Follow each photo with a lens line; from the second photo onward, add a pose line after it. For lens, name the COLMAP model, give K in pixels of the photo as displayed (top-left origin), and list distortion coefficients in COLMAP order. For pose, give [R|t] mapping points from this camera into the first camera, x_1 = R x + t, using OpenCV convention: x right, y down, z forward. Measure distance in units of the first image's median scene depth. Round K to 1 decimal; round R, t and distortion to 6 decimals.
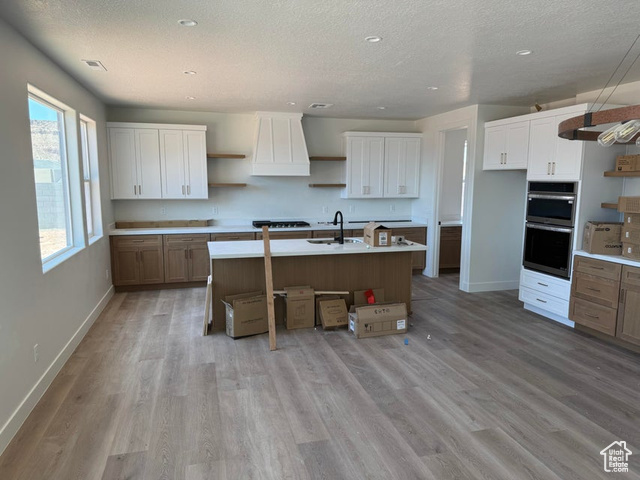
lens RADIAL K [[449.2, 0, 320.0], [0, 449.2, 240.0], [0, 0, 1]] dist [0.124821, -0.198762]
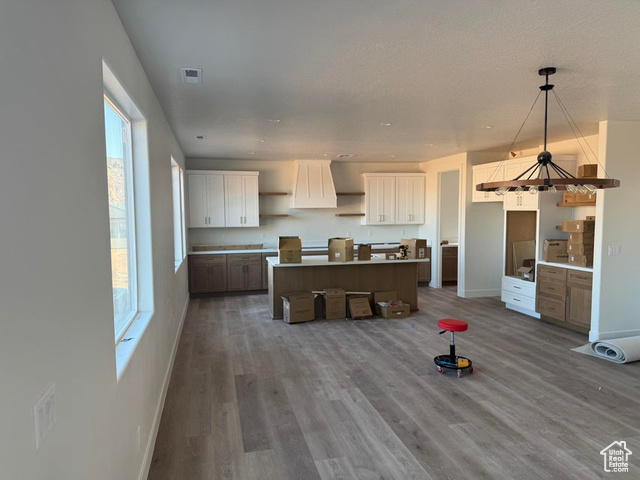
lens RADIAL K [[449.2, 0, 320.0], [0, 449.2, 240.0], [0, 0, 1]] dist [0.124821, -0.198762]
pose [[0.999515, -0.009778, -0.029574, -0.046586], [0.007824, 0.997821, -0.065512, 0.044425], [0.030150, 0.065249, 0.997413, -0.370140]]
